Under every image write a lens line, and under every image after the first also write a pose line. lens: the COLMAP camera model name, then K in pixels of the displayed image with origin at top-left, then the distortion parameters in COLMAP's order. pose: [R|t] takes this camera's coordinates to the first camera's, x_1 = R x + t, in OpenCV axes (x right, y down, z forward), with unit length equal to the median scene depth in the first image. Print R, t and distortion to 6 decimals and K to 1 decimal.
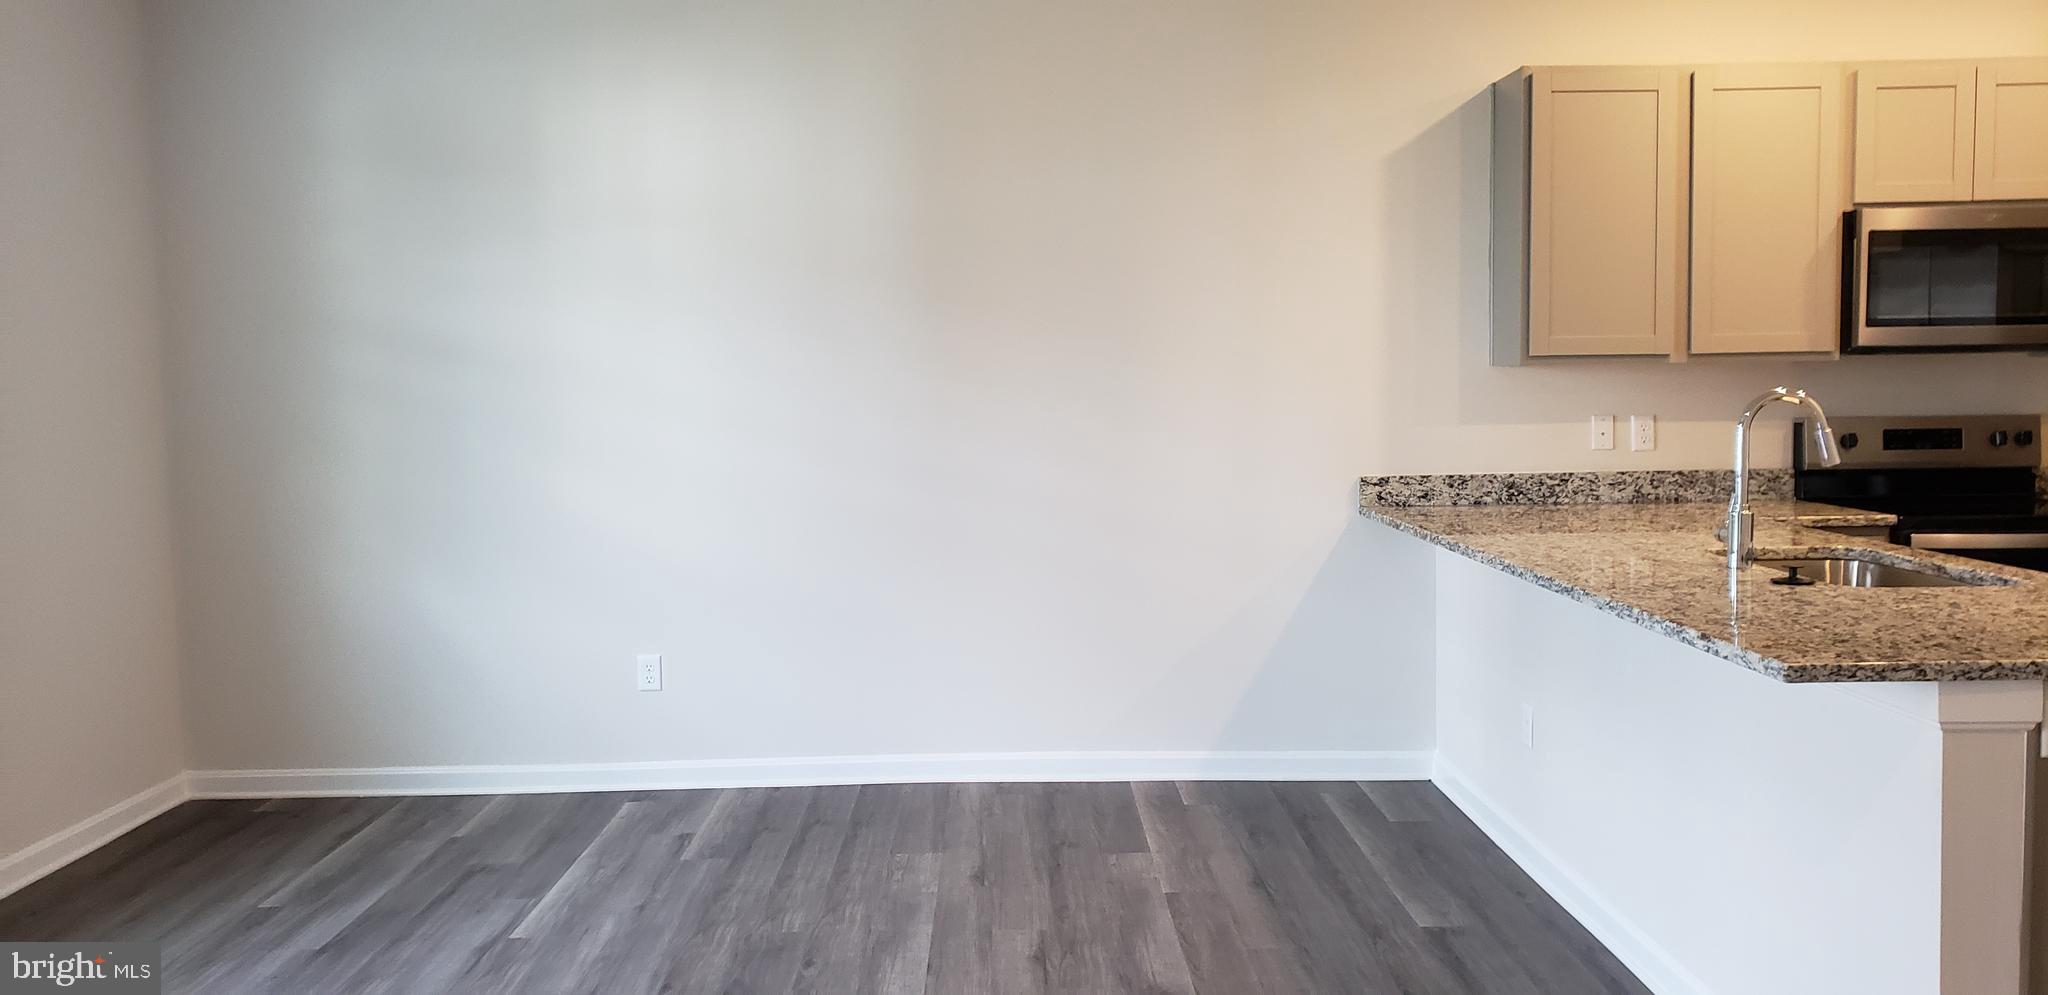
lens RADIAL K [[1484.3, 0, 1002.8], [0, 1484.3, 456.3], [0, 0, 1]] dist [-0.061615, 0.035949]
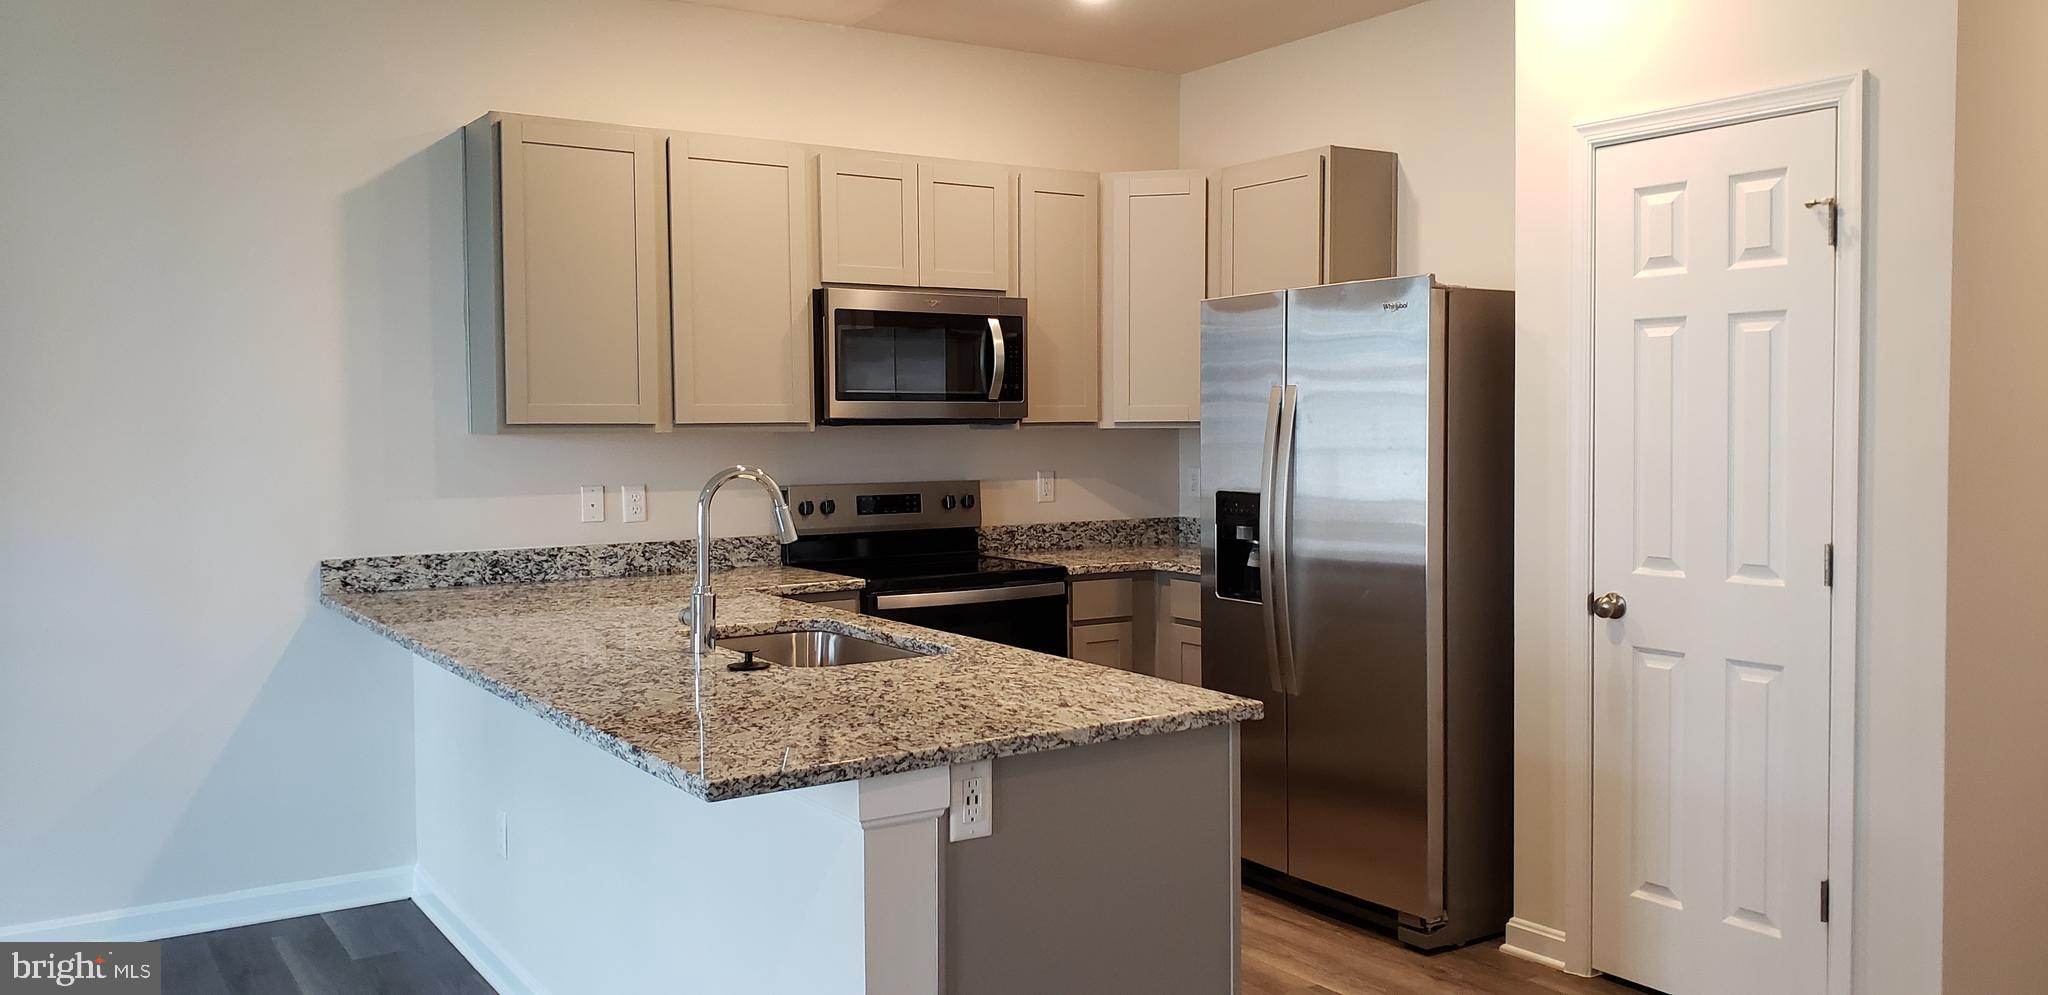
lens RADIAL K [[1484.3, 0, 1029.9], [0, 1484.3, 485.1], [0, 0, 1]] dist [-0.061615, 0.035949]
pose [[0.803195, -0.010456, 0.595625, 0.067751], [0.021215, 0.999714, -0.011060, -0.012819], [-0.595339, 0.021519, 0.803187, 0.060667]]
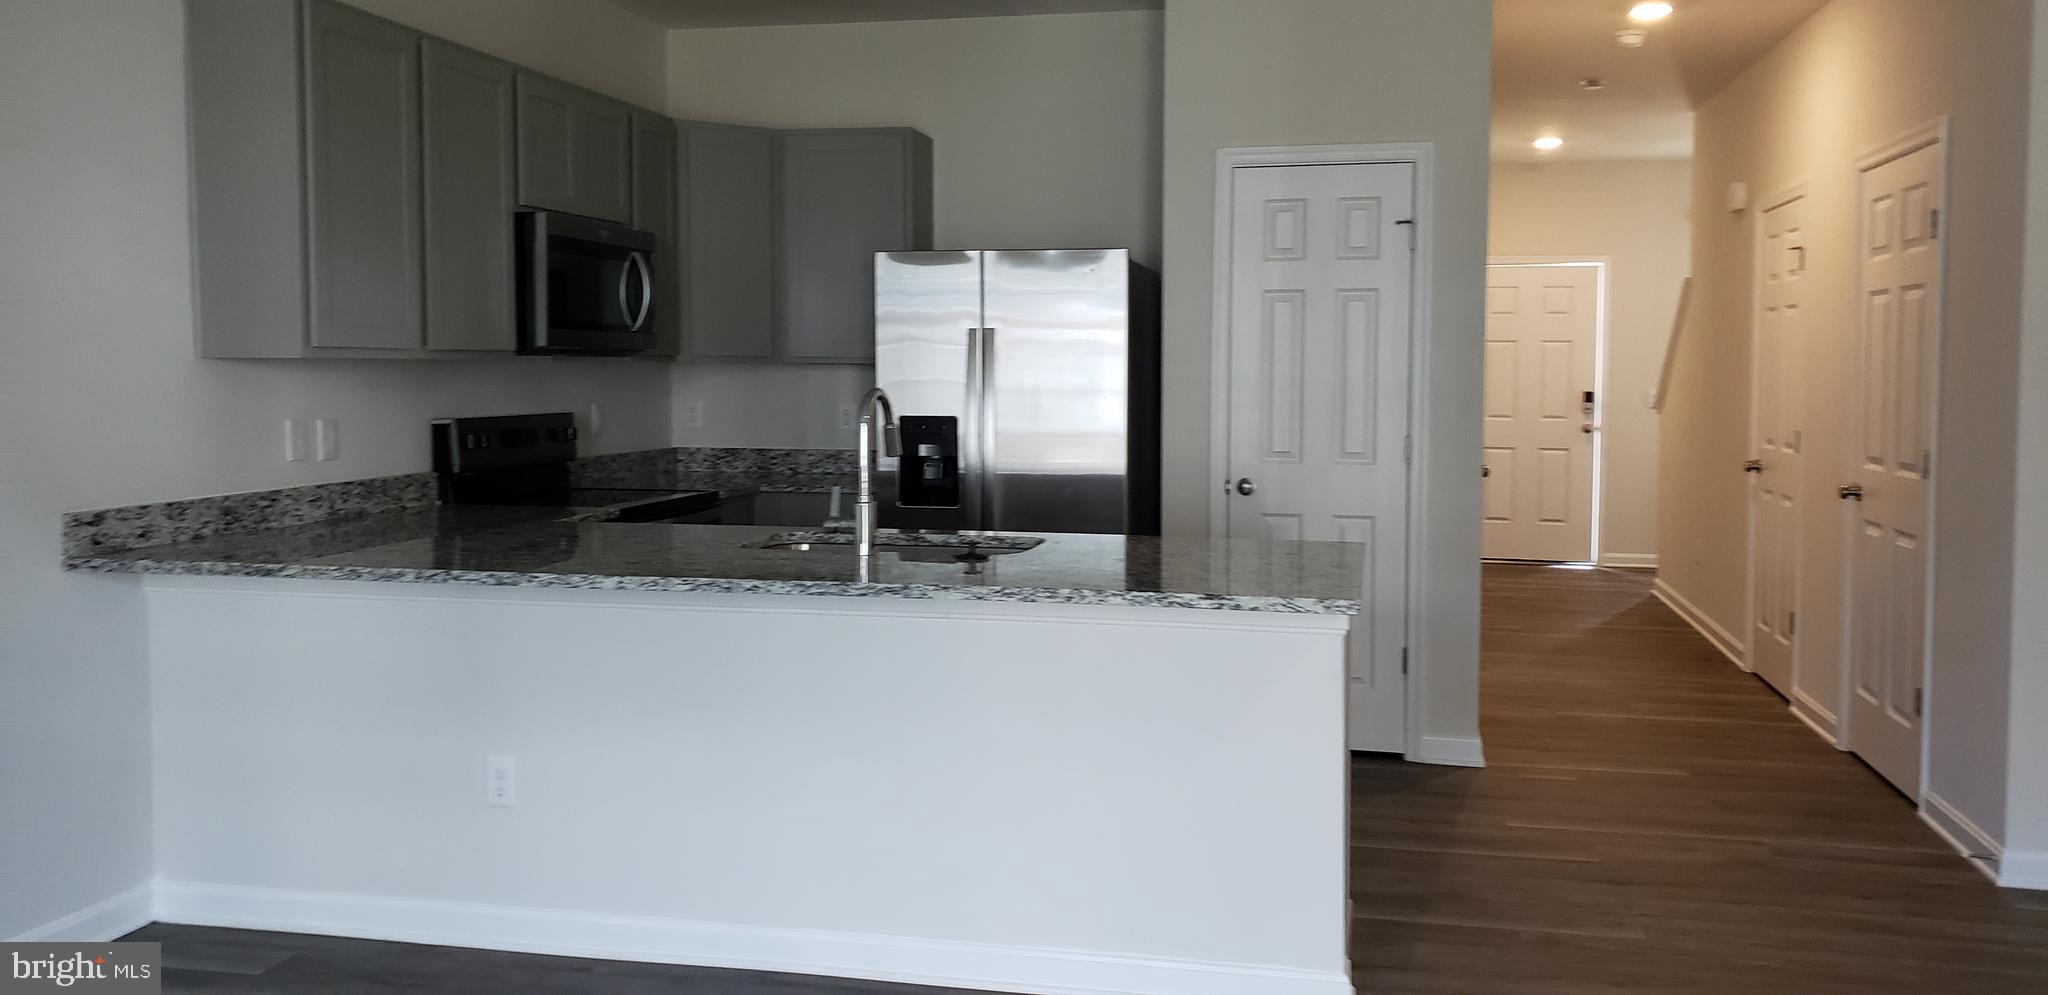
lens RADIAL K [[1484.3, 0, 1031.0], [0, 1484.3, 497.4], [0, 0, 1]] dist [-0.061615, 0.035949]
pose [[0.166058, -0.062324, 0.984145, -0.364206], [0.039547, 0.997619, 0.056504, -0.015082], [-0.985323, 0.029537, 0.168127, 0.476809]]
